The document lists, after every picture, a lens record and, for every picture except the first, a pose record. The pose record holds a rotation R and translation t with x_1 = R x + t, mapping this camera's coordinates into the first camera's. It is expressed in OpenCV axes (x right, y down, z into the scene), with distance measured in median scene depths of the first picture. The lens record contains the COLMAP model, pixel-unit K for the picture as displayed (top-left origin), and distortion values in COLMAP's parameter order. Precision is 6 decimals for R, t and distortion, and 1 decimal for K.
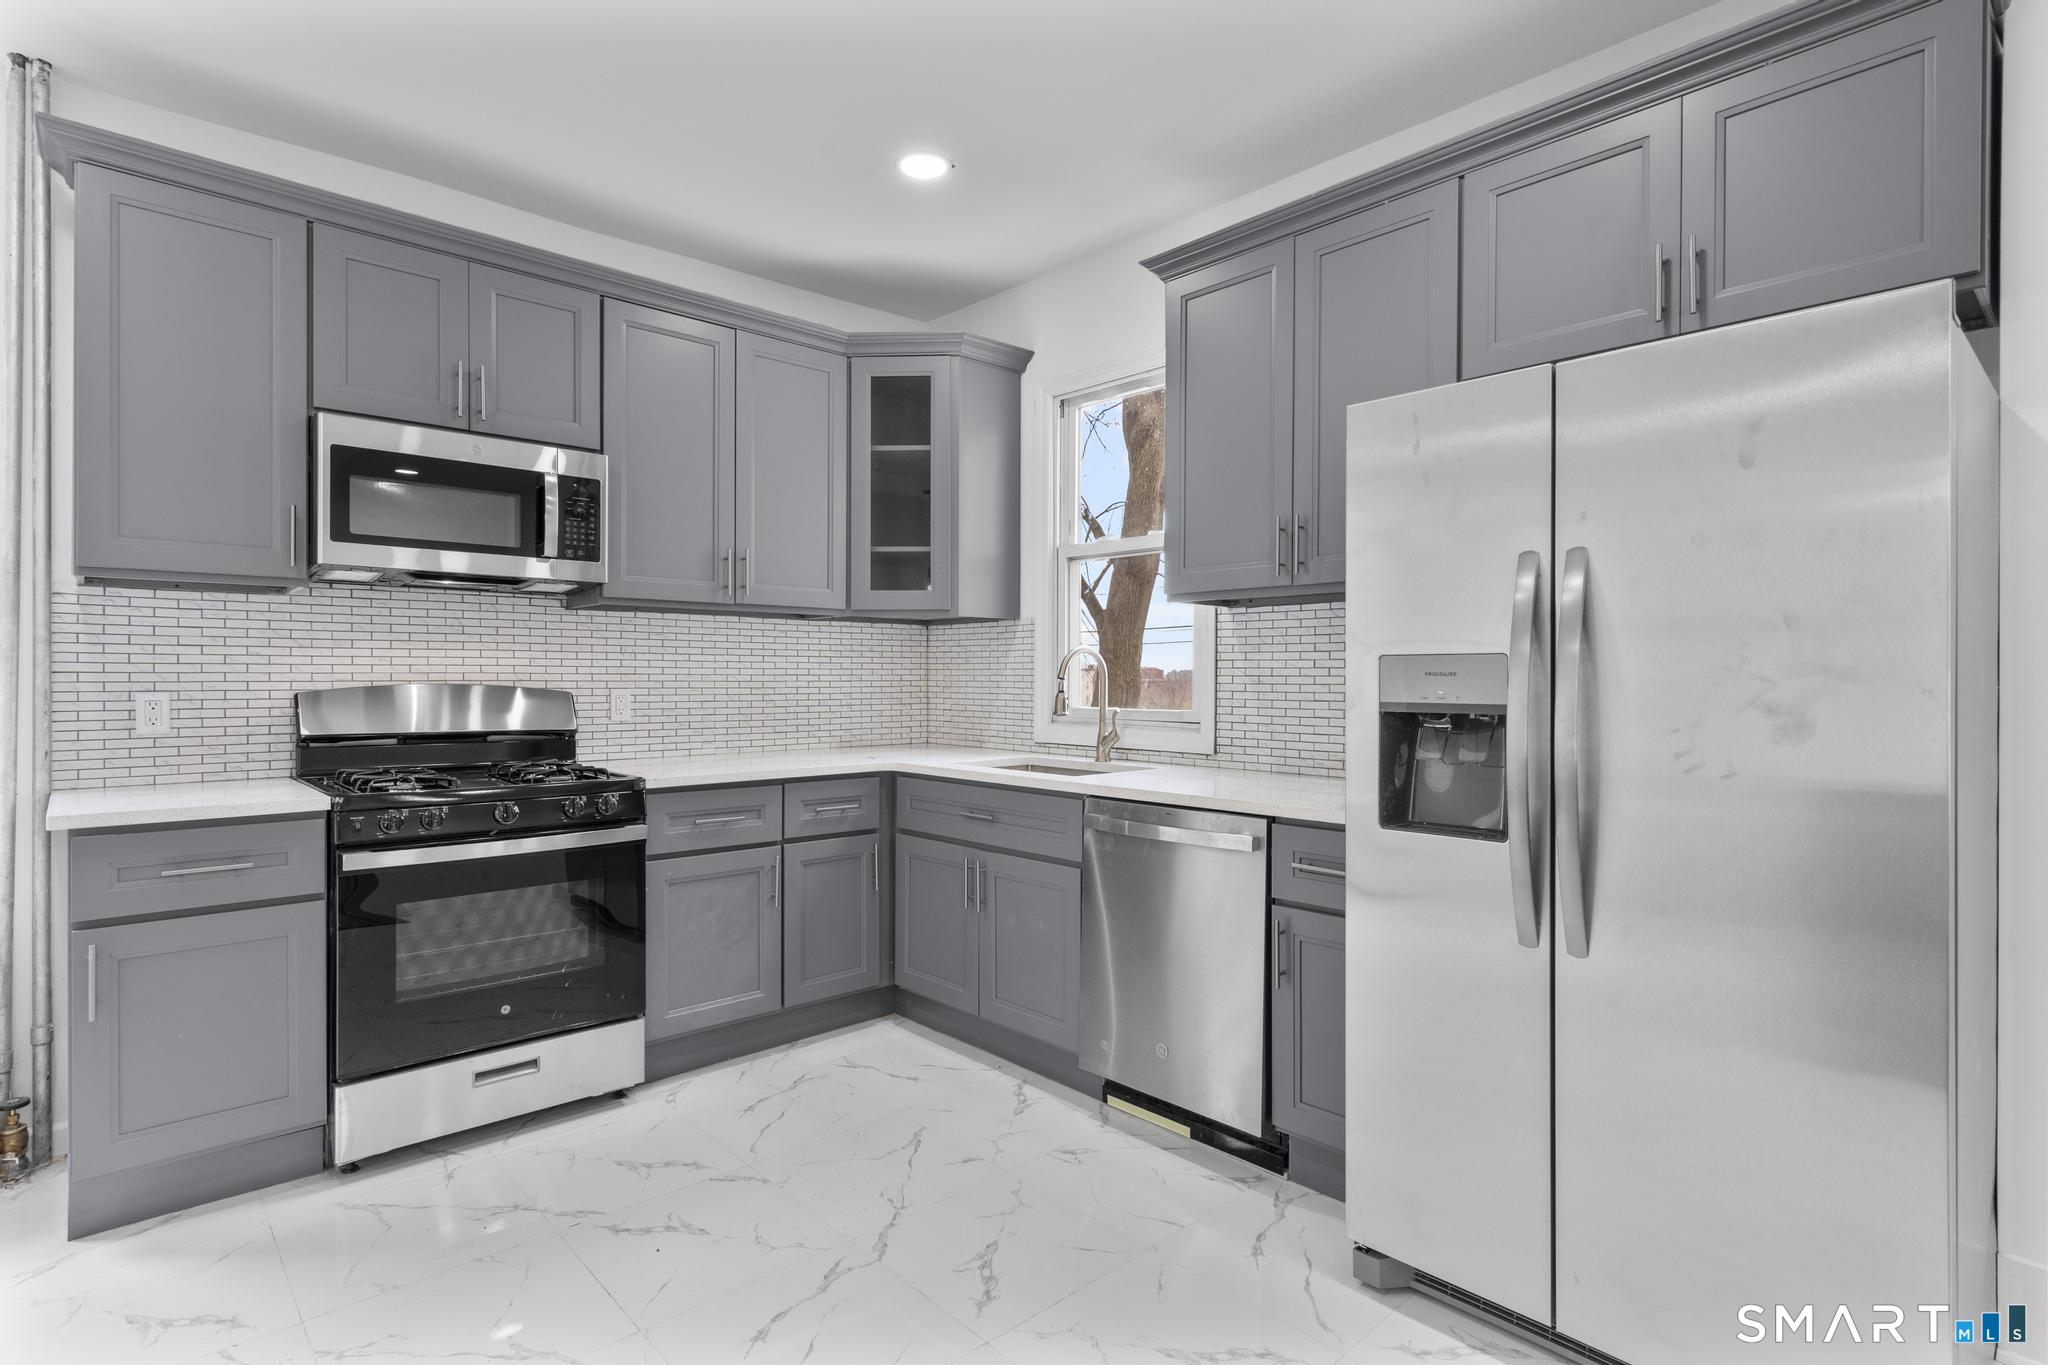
lens RADIAL K [[1027.6, 0, 1025.5], [0, 1027.6, 679.3], [0, 0, 1]] dist [-0.000424, 0.002632]
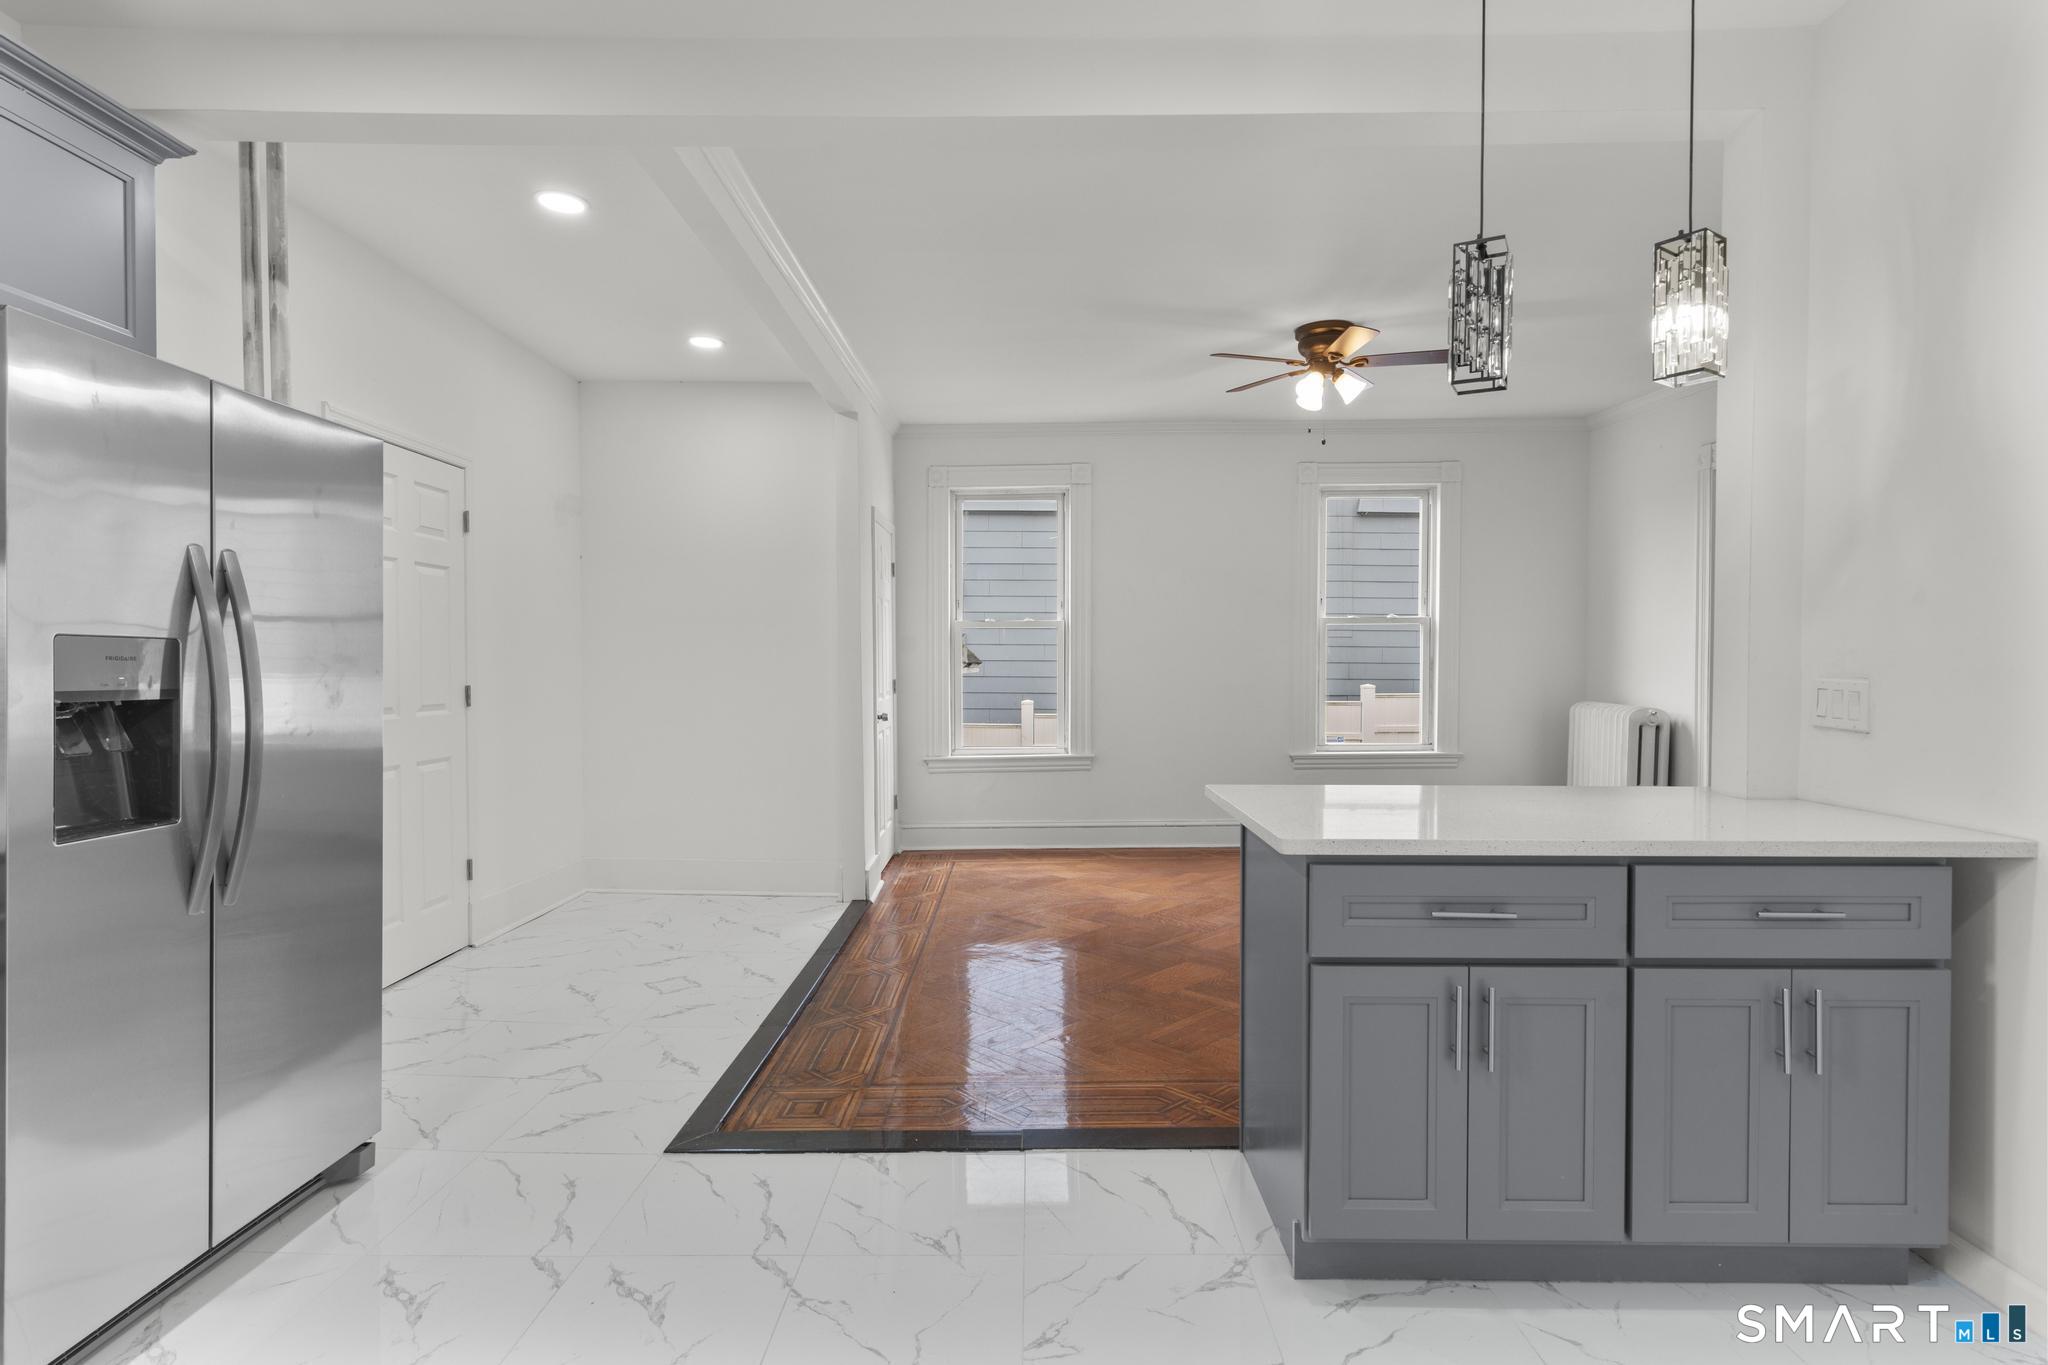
lens RADIAL K [[1027.6, 0, 1025.5], [0, 1027.6, 679.3], [0, 0, 1]] dist [-0.000424, 0.002632]
pose [[-0.730333, -0.011253, 0.682998, -0.500243], [-0.004829, 0.999924, 0.011311, -0.000053], [-0.683074, 0.004963, -0.730332, 0.684594]]
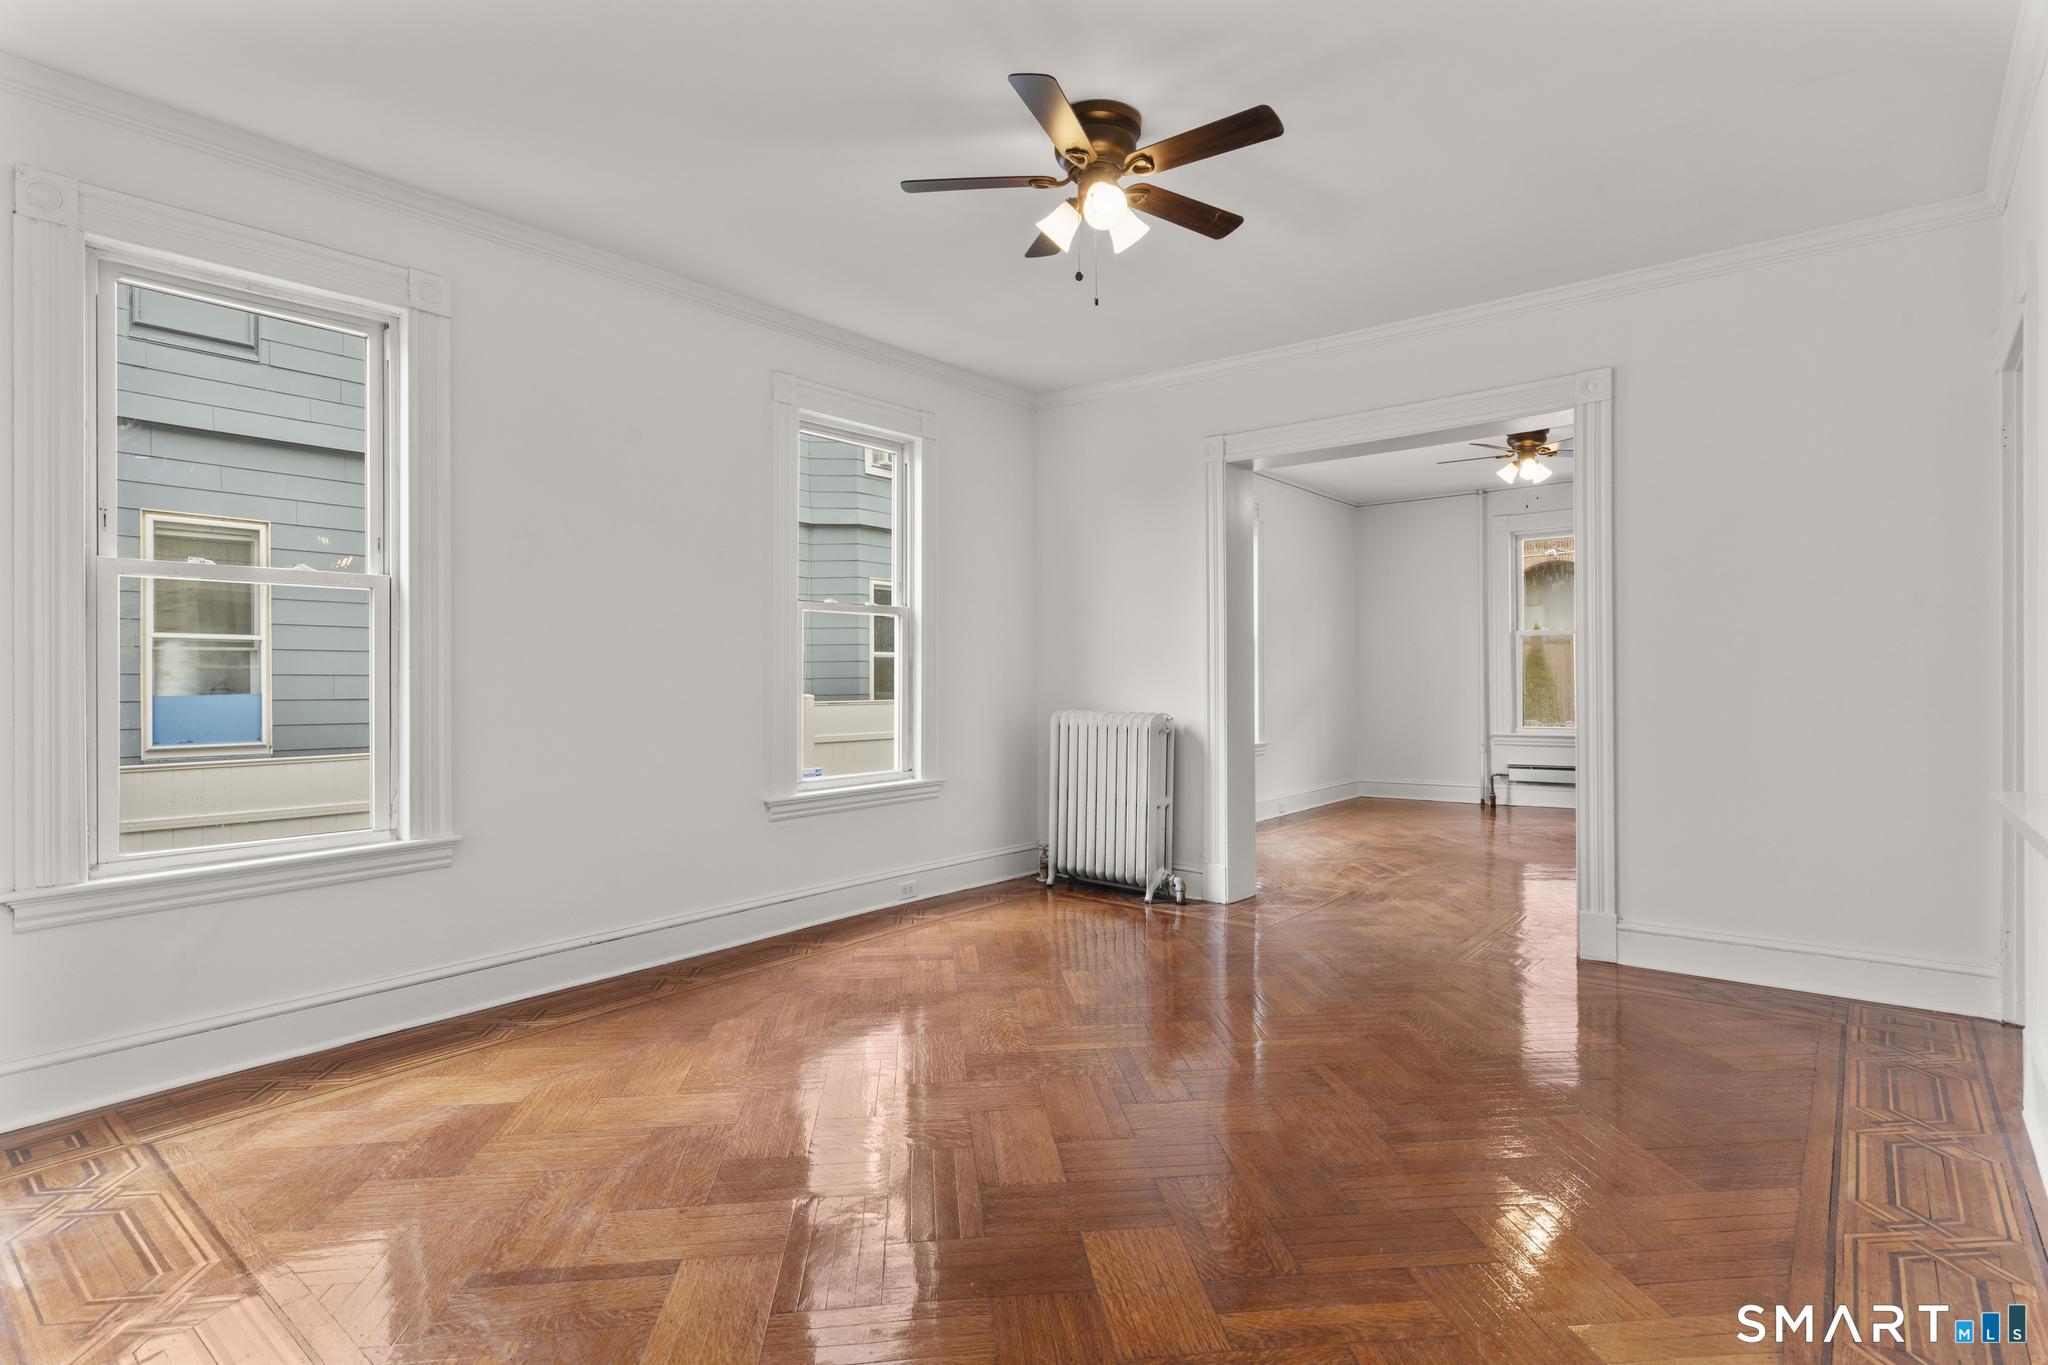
lens RADIAL K [[1027.6, 0, 1025.5], [0, 1027.6, 679.3], [0, 0, 1]] dist [-0.000424, 0.002632]
pose [[-0.989558, 0.005865, -0.144013, 0.398781], [0.007210, 0.999935, -0.008821, 0.023680], [0.143952, -0.009767, -0.989536, 0.225550]]
